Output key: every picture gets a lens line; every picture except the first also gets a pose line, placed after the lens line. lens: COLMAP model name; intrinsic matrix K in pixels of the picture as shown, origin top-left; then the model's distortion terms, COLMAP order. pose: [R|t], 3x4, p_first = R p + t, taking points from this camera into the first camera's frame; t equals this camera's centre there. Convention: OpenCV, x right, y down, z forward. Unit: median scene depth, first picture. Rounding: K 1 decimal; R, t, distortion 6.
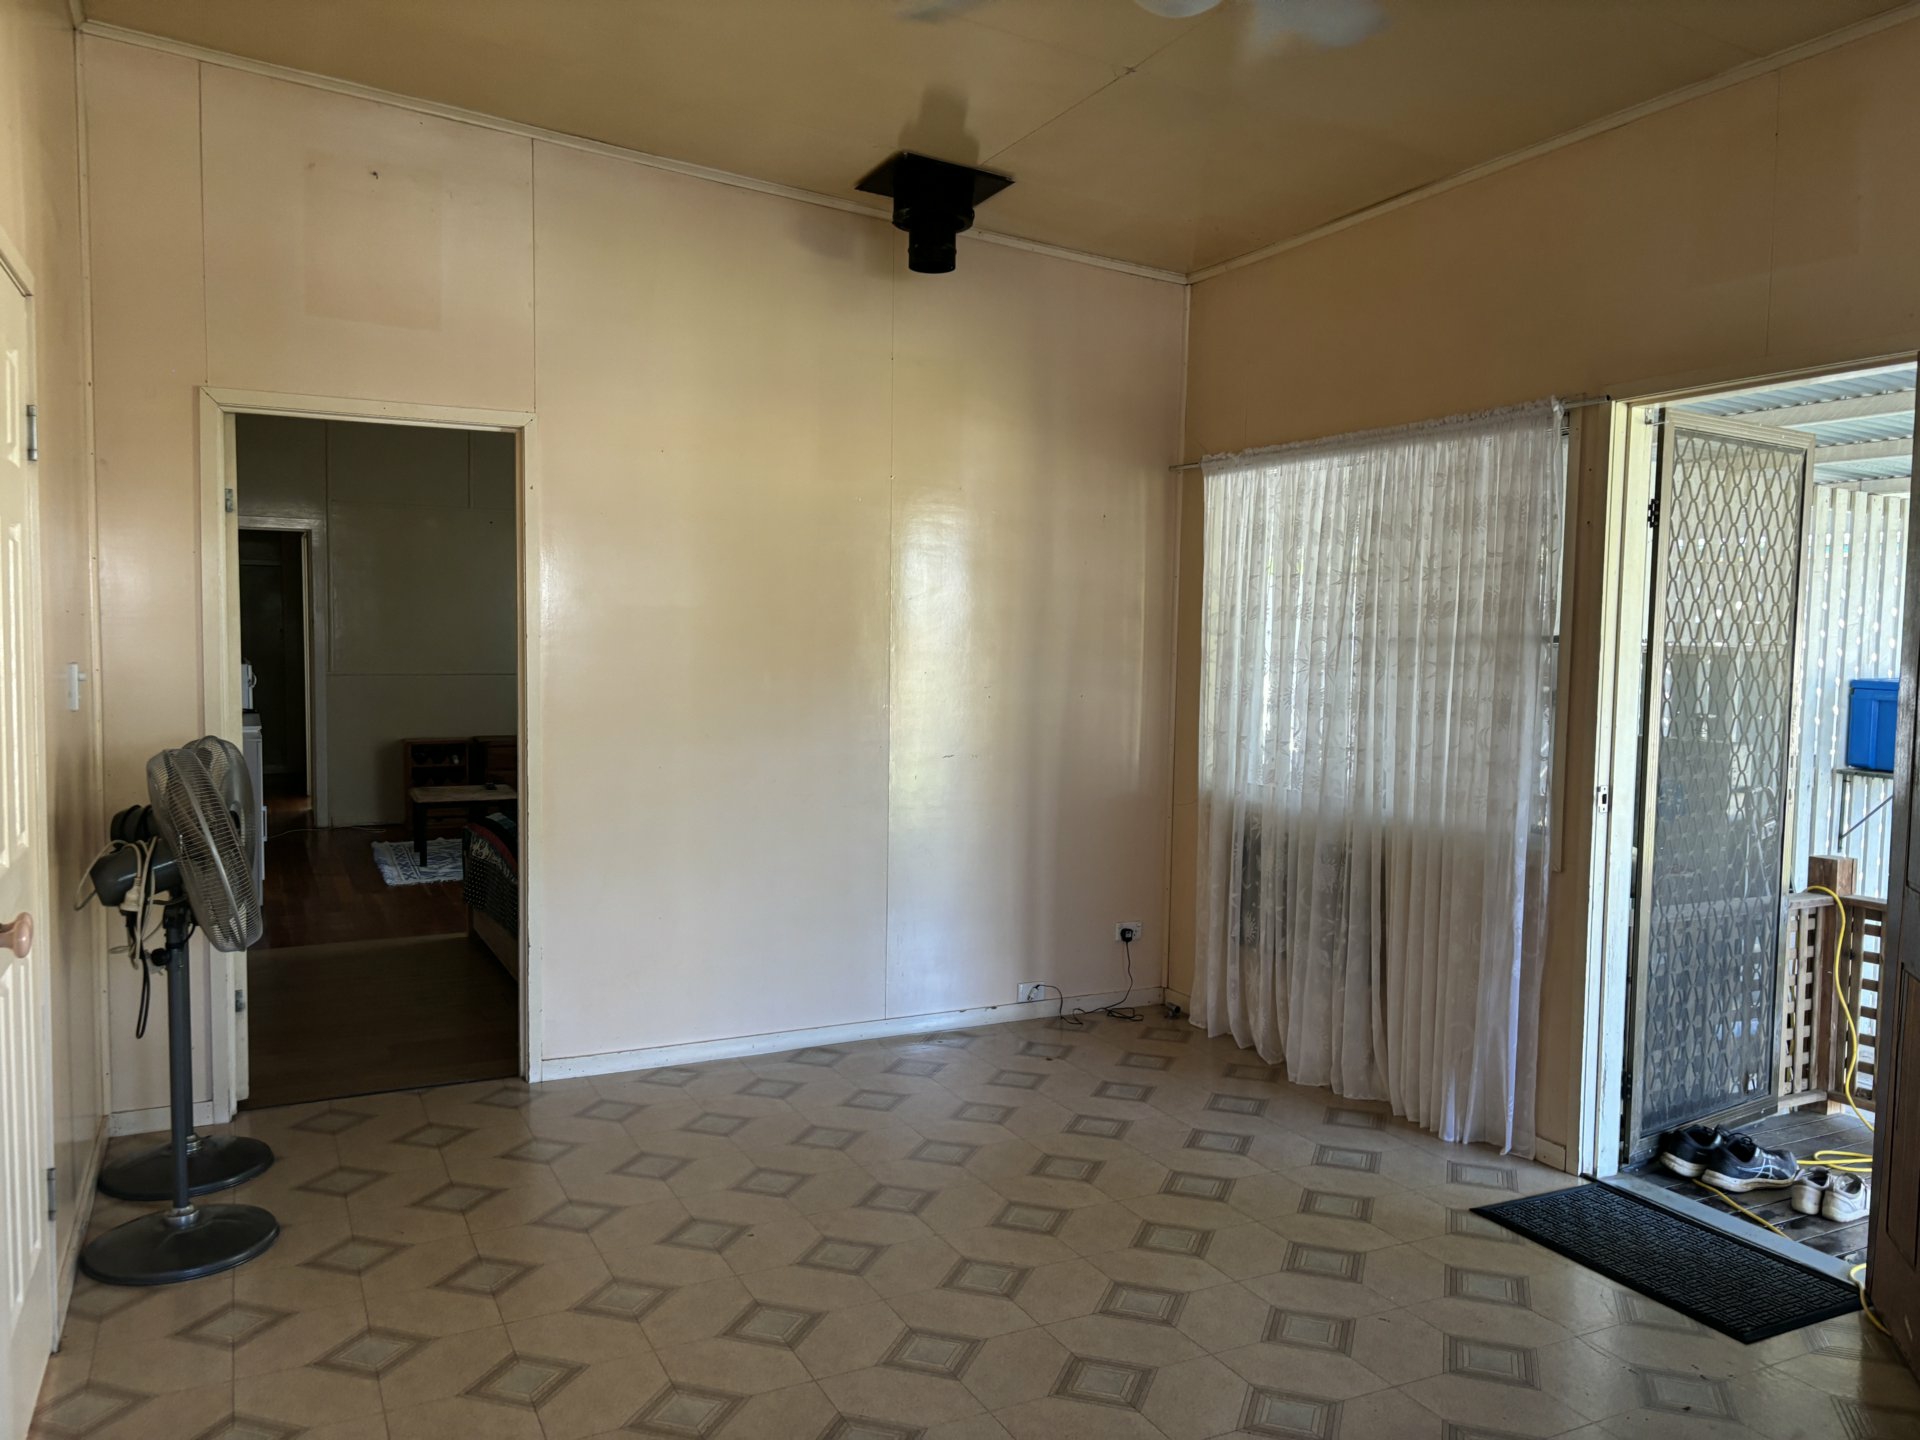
lens RADIAL K [[1446.5, 0, 964.3], [0, 1446.5, 713.1], [0, 0, 1]] dist [0.059360, -0.058472]
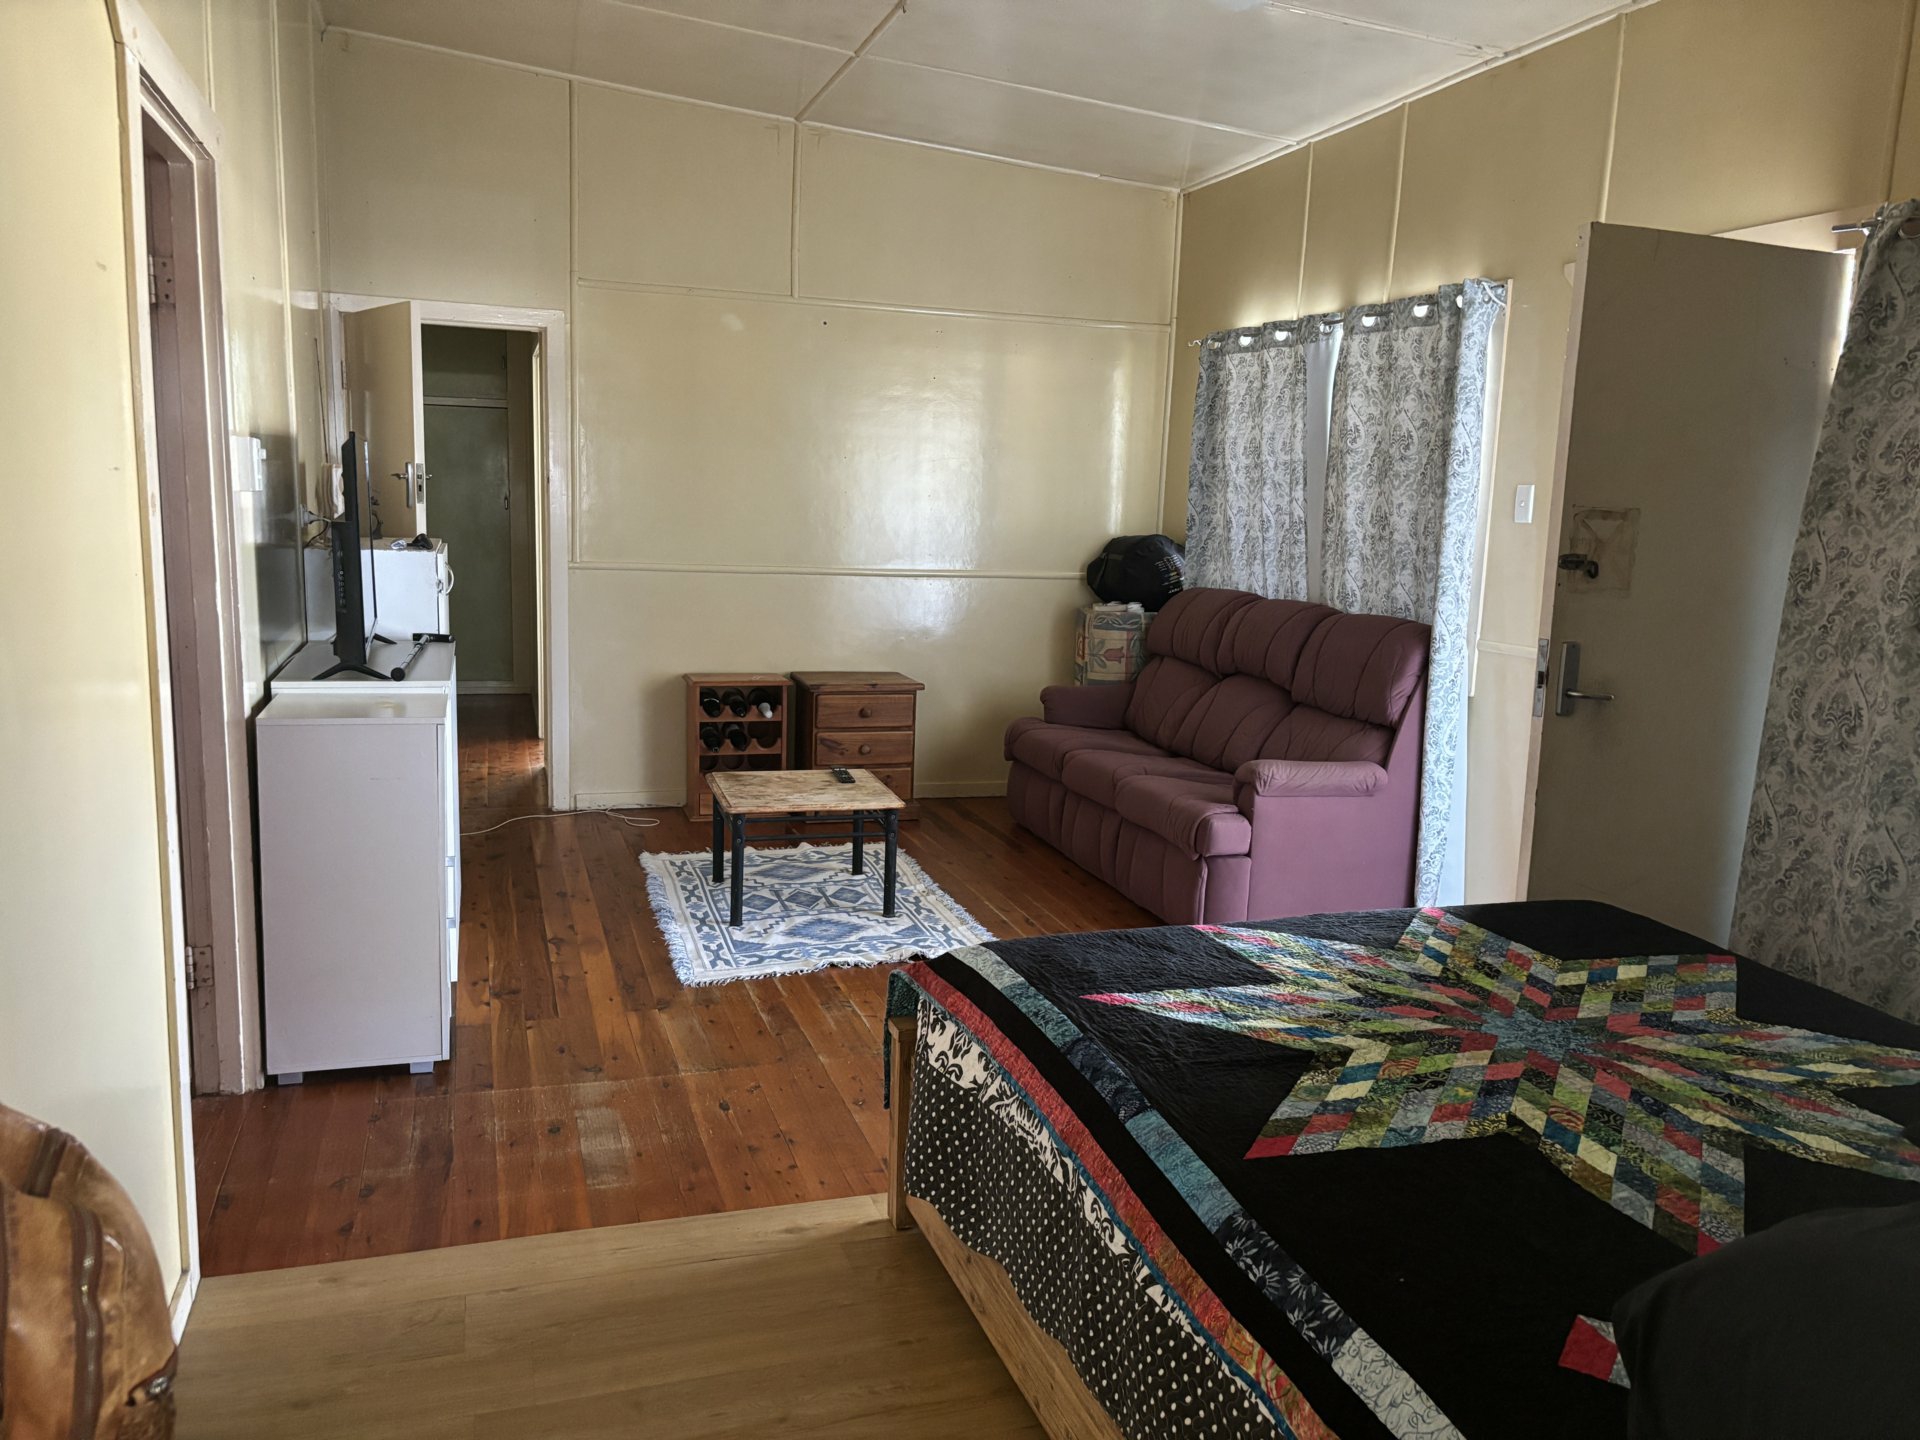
lens RADIAL K [[1446.5, 0, 964.3], [0, 1446.5, 713.1], [0, 0, 1]] dist [0.059360, -0.058472]
pose [[0.989854, 0.047405, -0.133947, -0.187603], [-0.036676, 0.996002, 0.081460, -0.020131], [0.137273, -0.075720, 0.987635, 0.413305]]
